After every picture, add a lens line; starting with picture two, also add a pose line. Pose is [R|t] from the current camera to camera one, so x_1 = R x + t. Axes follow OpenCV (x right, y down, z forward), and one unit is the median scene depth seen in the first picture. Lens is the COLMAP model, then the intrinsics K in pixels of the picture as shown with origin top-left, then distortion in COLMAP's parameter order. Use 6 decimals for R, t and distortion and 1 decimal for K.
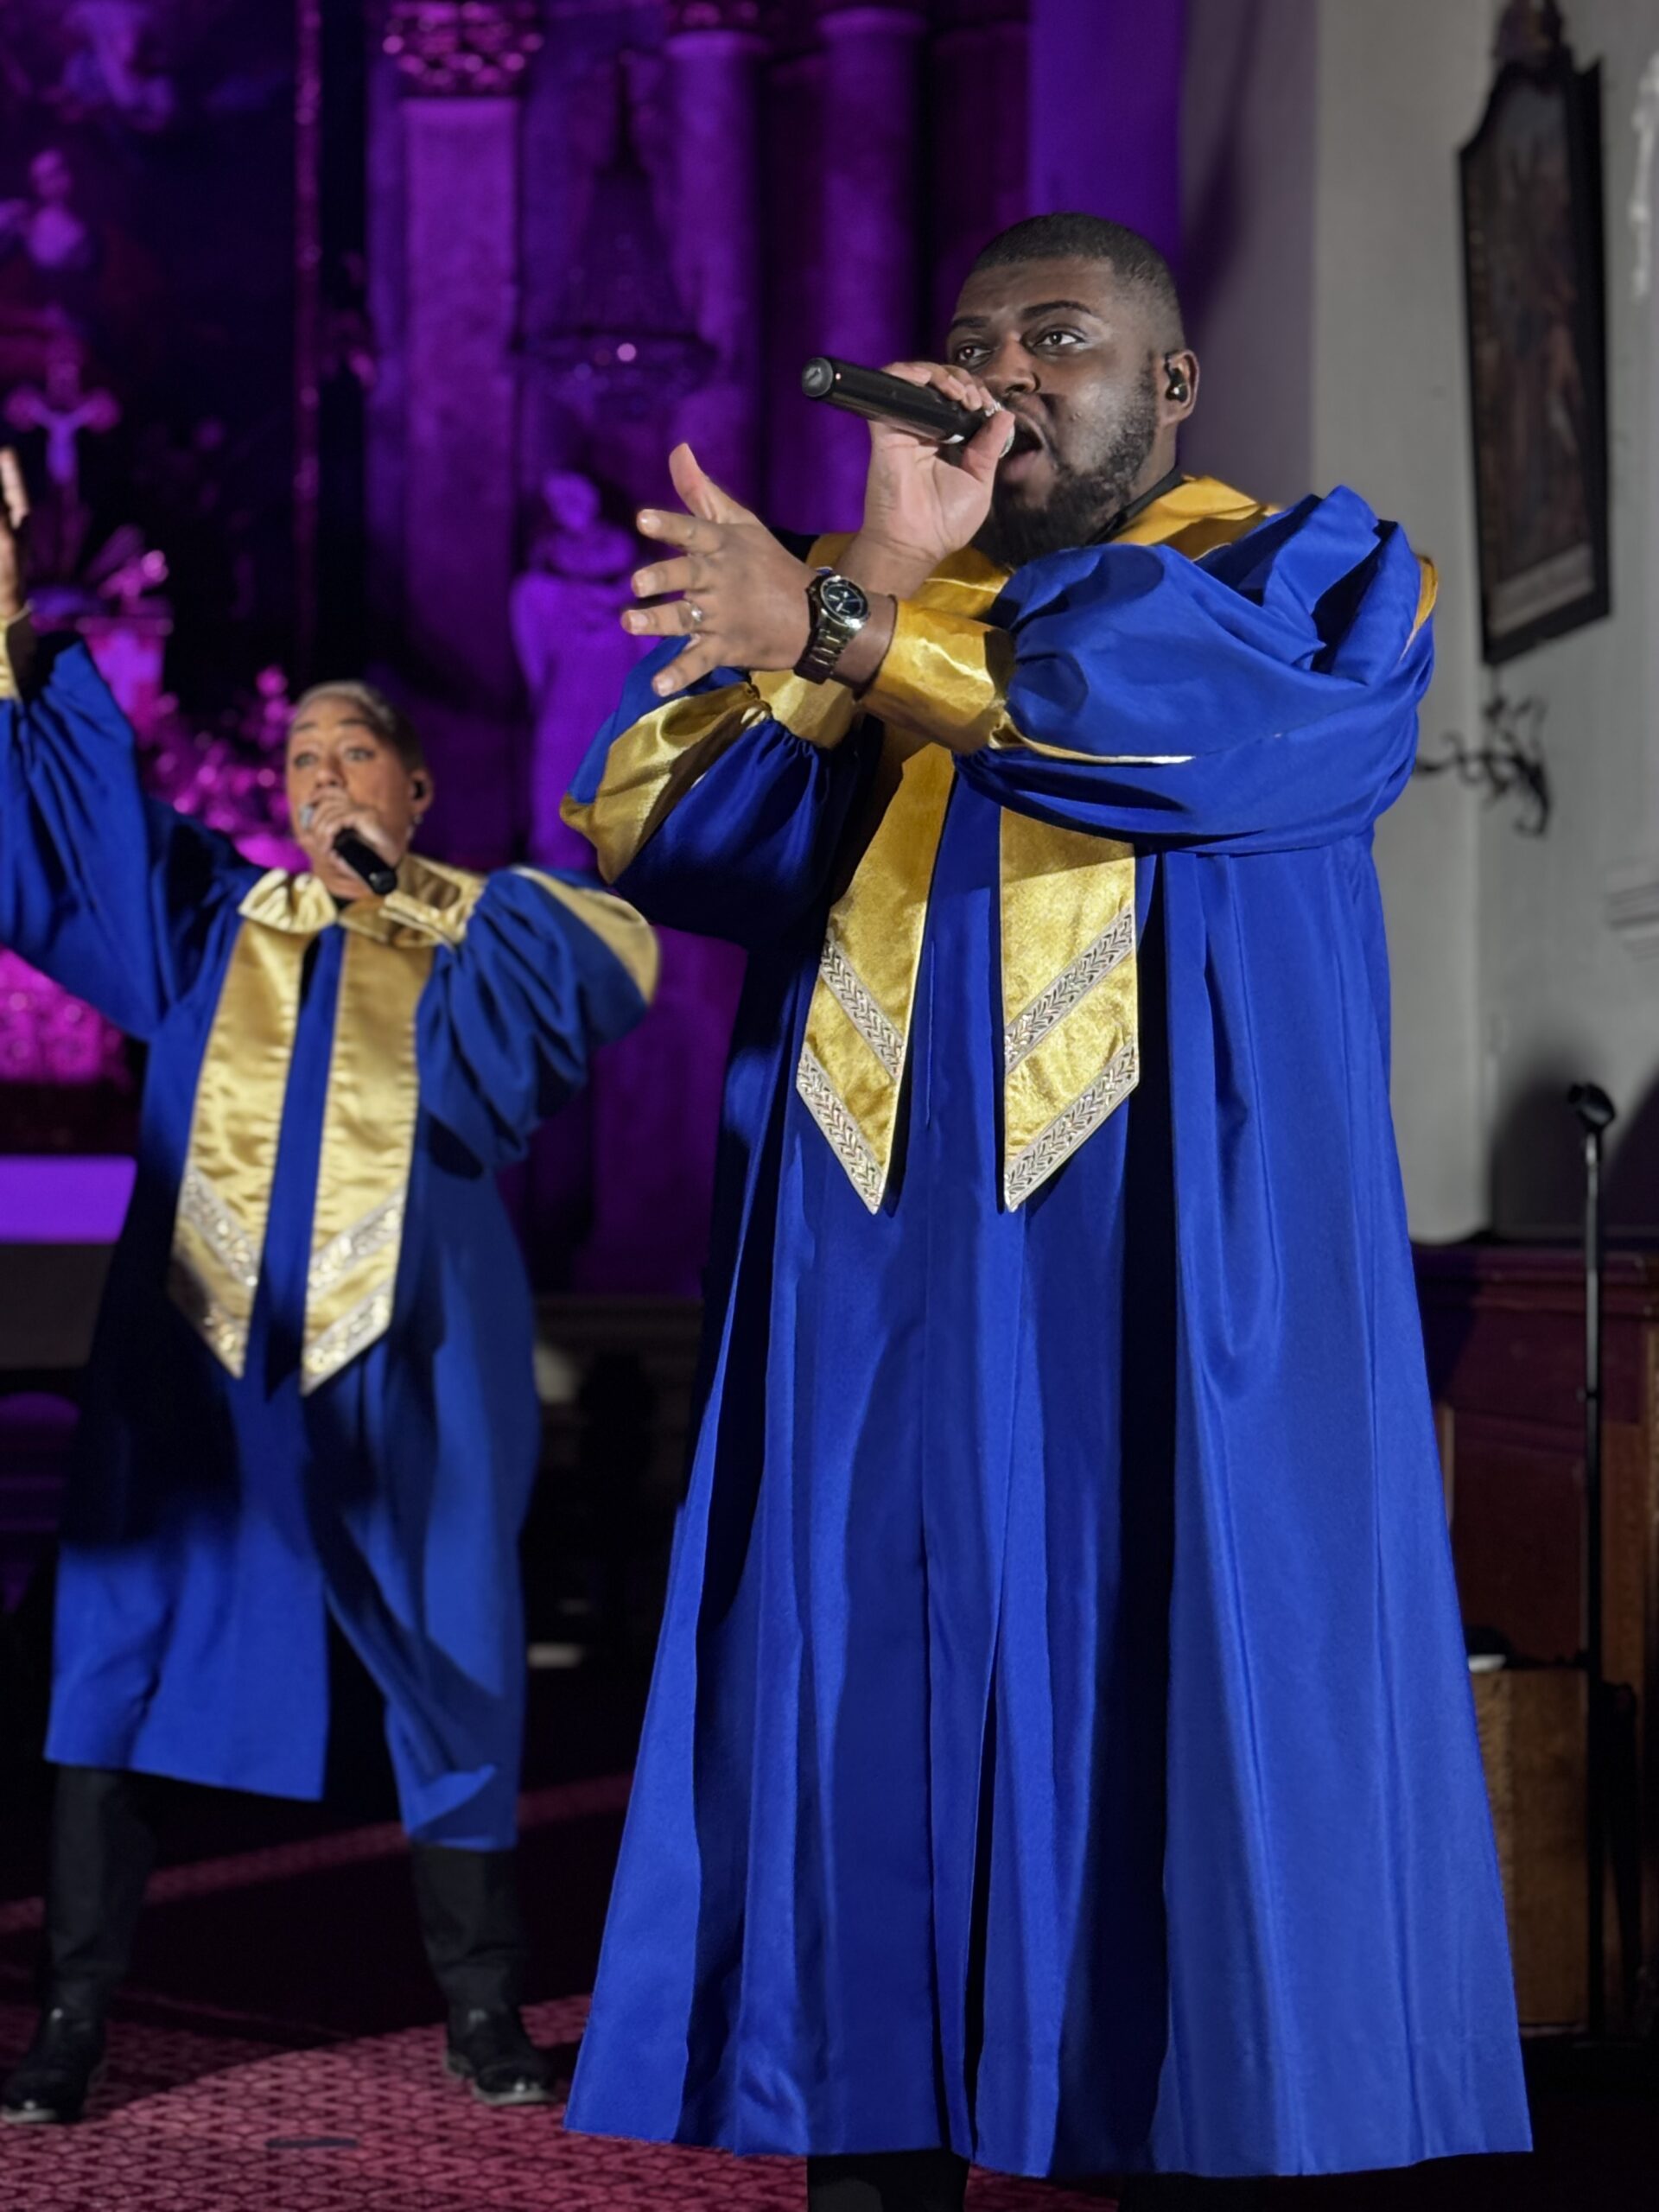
lens RADIAL K [[4355.2, 0, 829.5], [0, 4355.2, 1106.0], [0, 0, 1]] dist [0.106790, 0.234908]
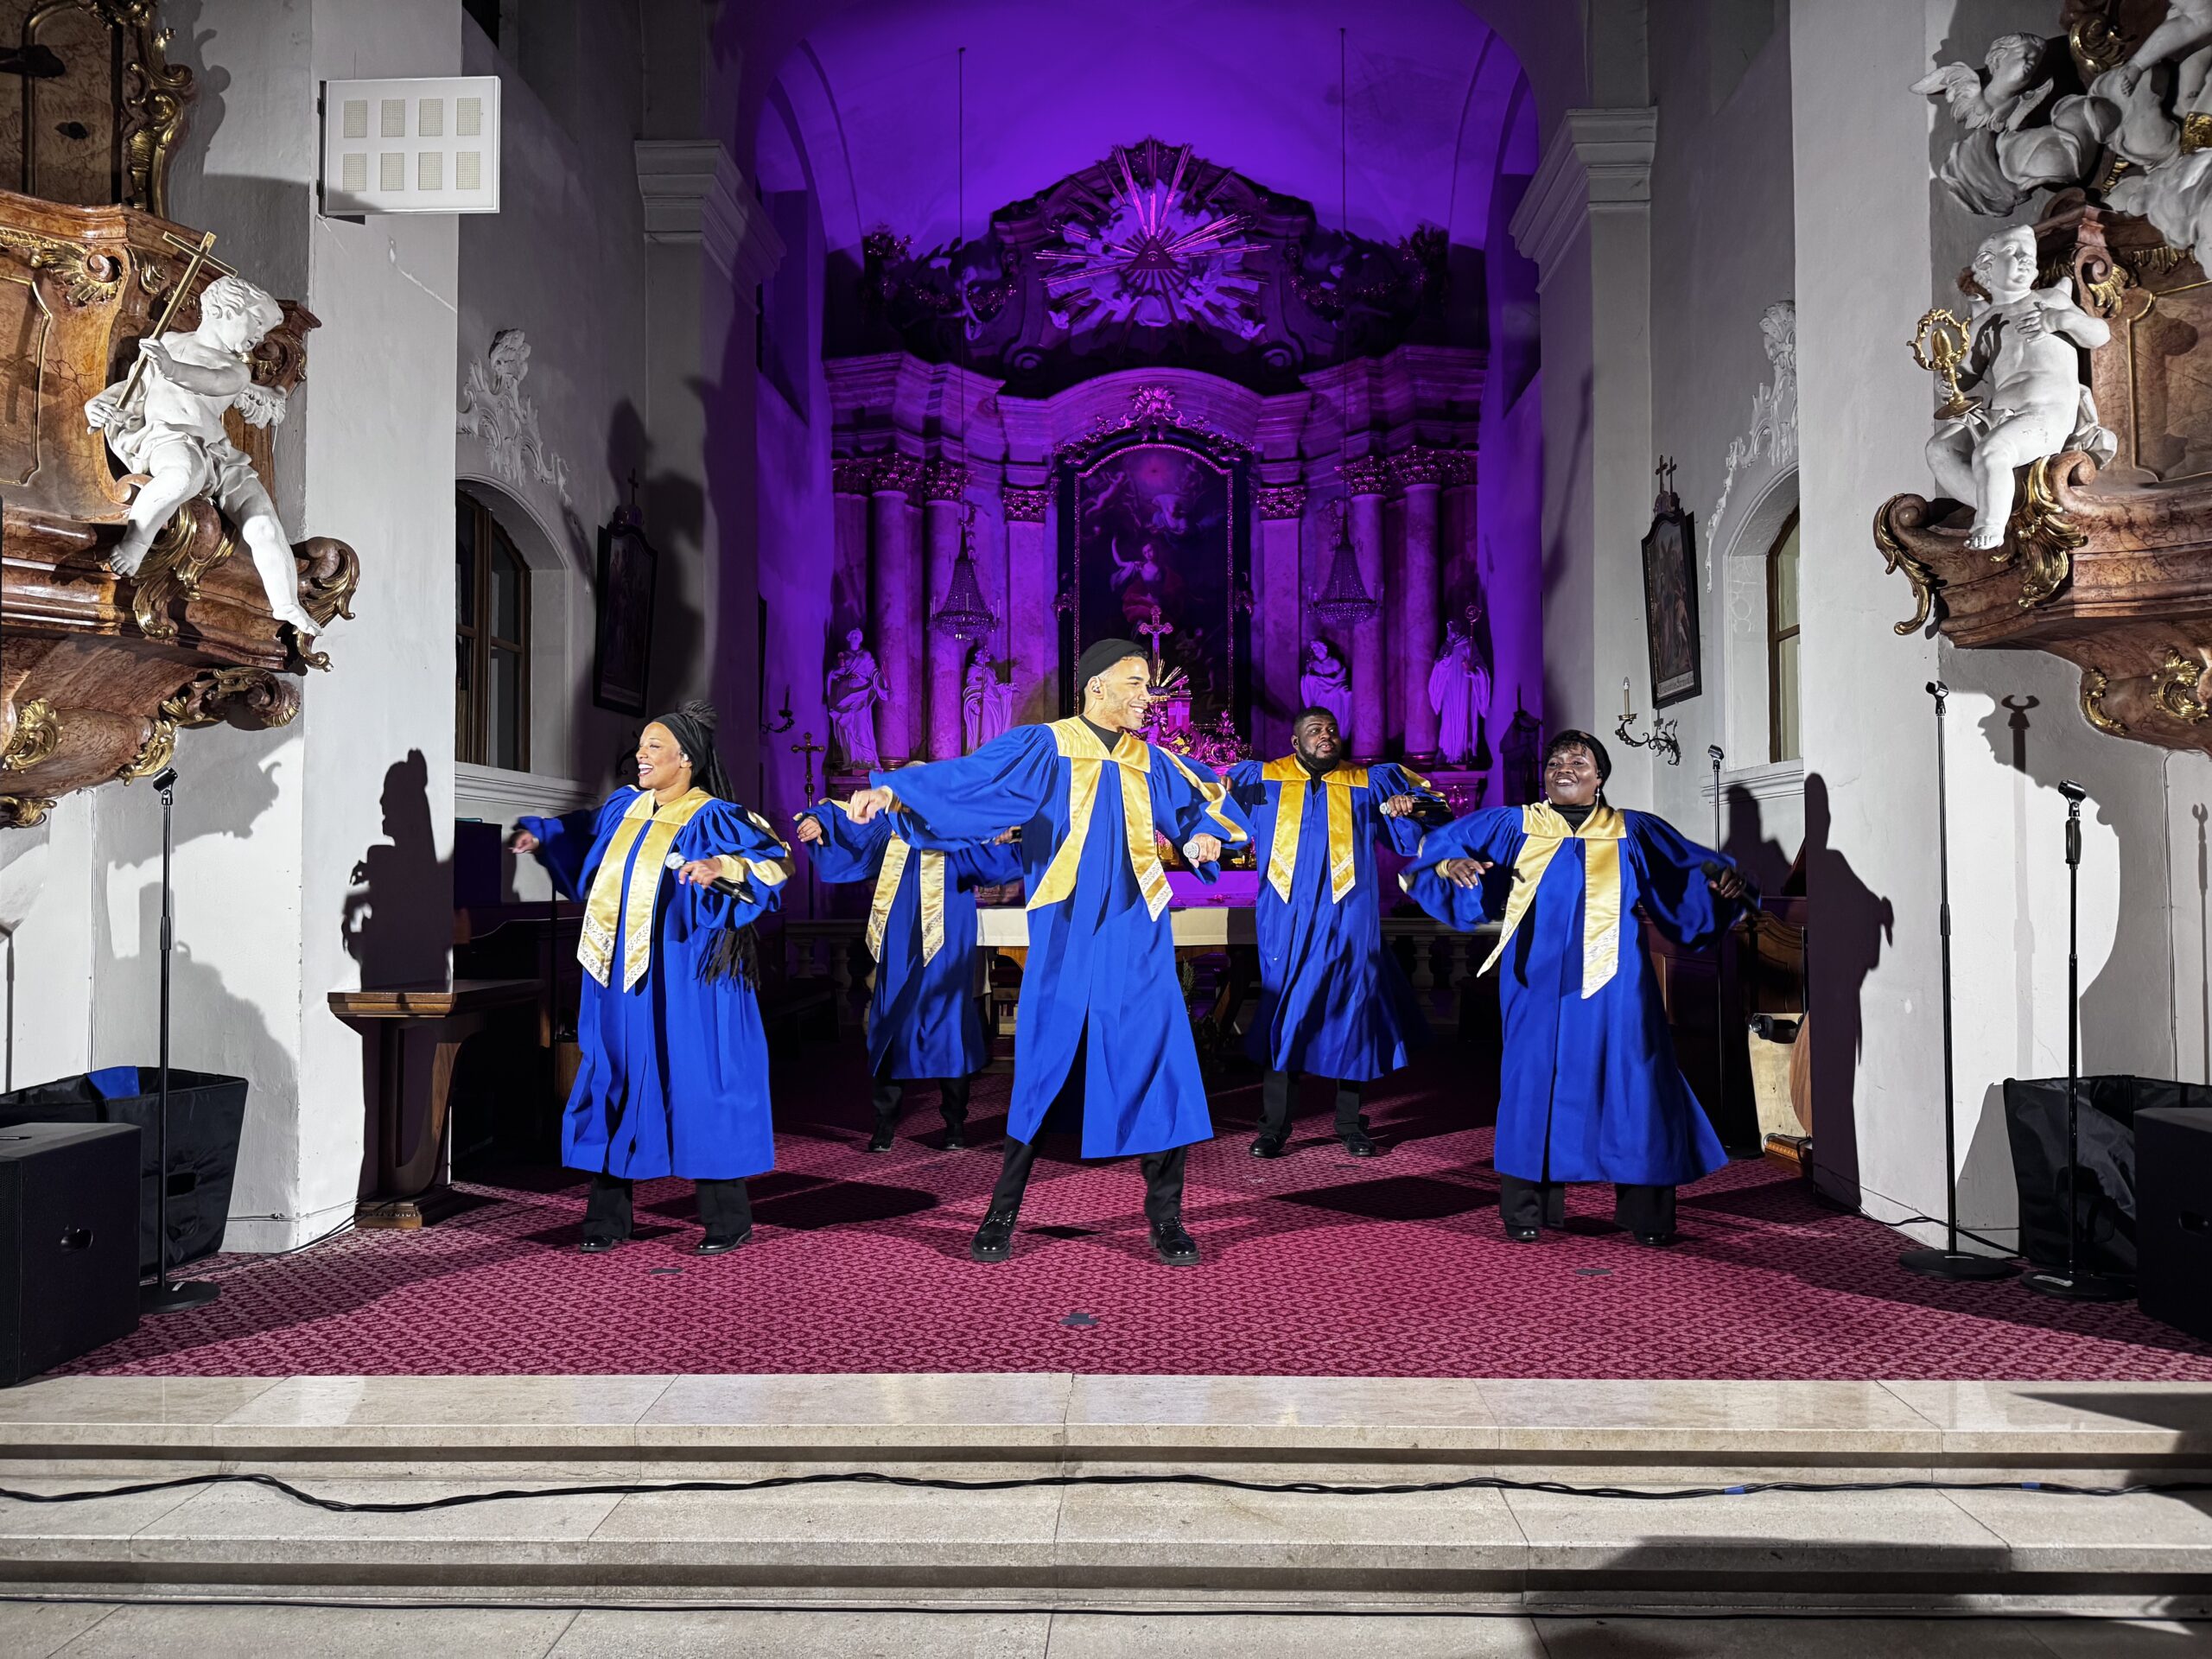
lens RADIAL K [[1546.0, 0, 1121.0], [0, 1546.0, 829.5], [0, 0, 1]] dist [0.145093, -0.209025]
pose [[0.987208, -0.018650, -0.158342, -0.028375], [0.017760, 0.999818, -0.007036, -0.009532], [0.158445, 0.004134, 0.987359, -0.084961]]
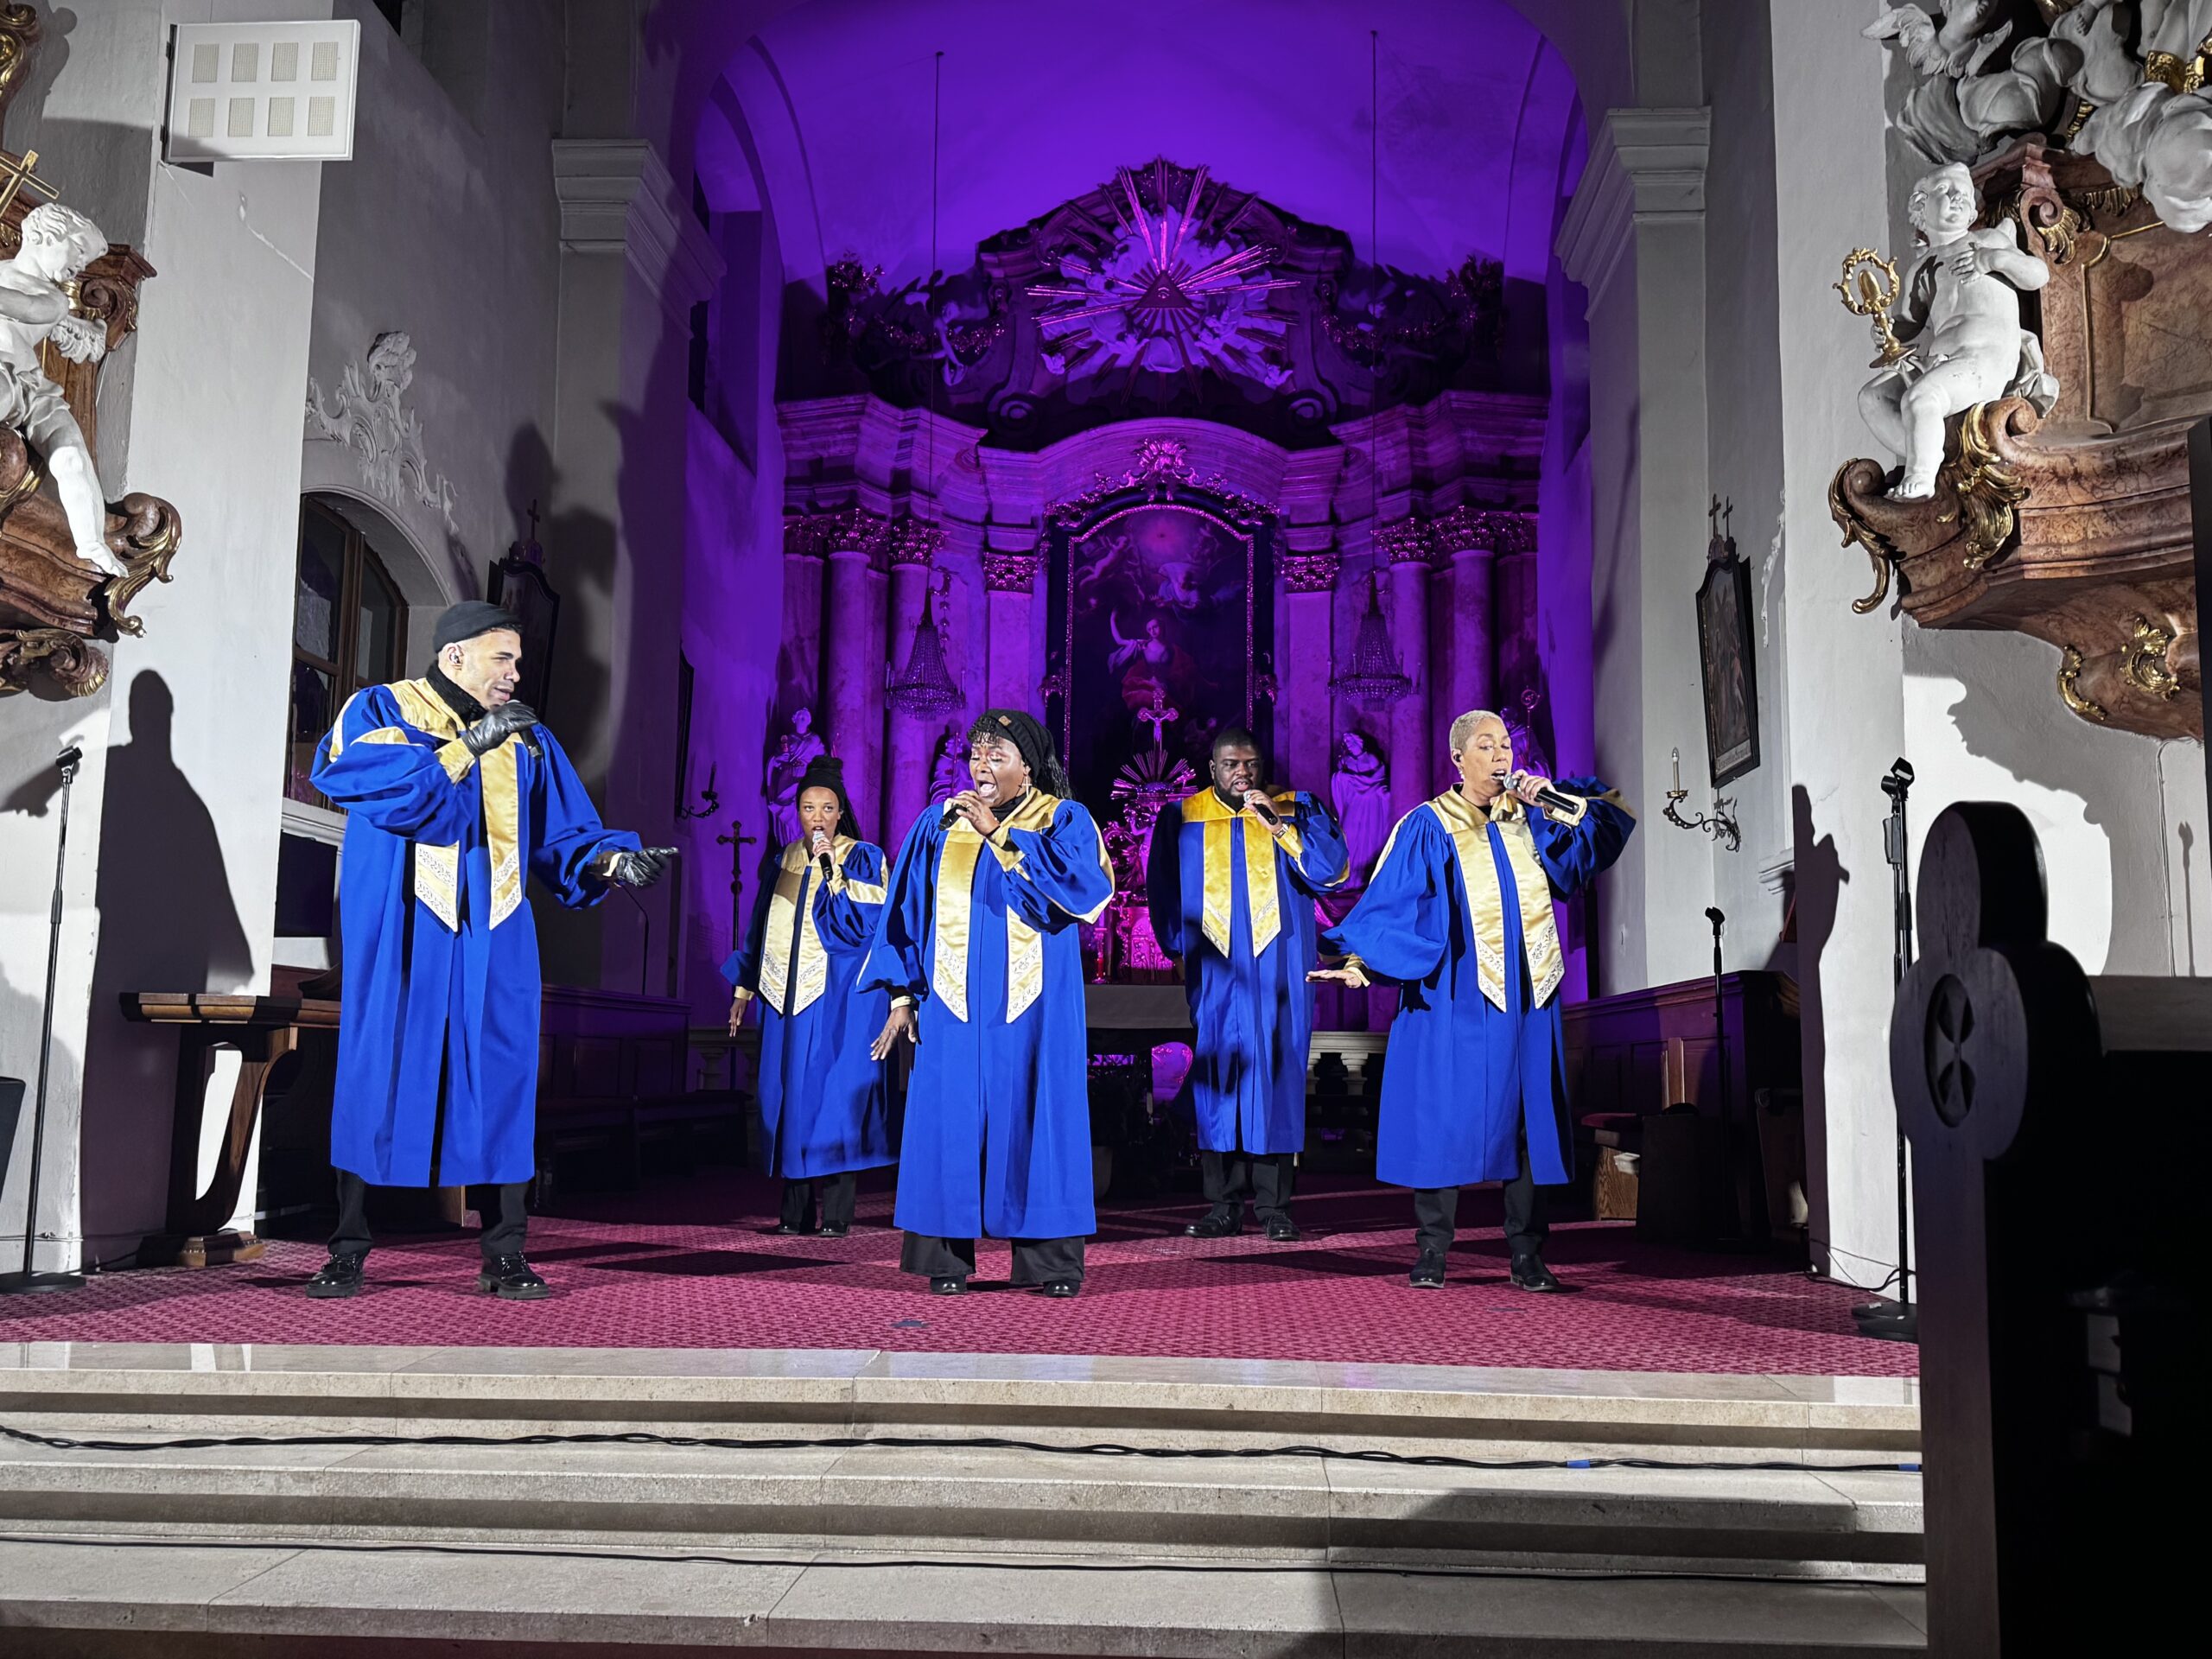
lens RADIAL K [[1899.5, 0, 1115.9], [0, 1899.5, 839.6], [0, 0, 1]] dist [0.158879, -0.251679]
pose [[0.983253, -0.019138, -0.181239, 0.004789], [0.001754, 0.995419, -0.095597, 0.023855], [0.182239, 0.093678, 0.978782, -0.110772]]
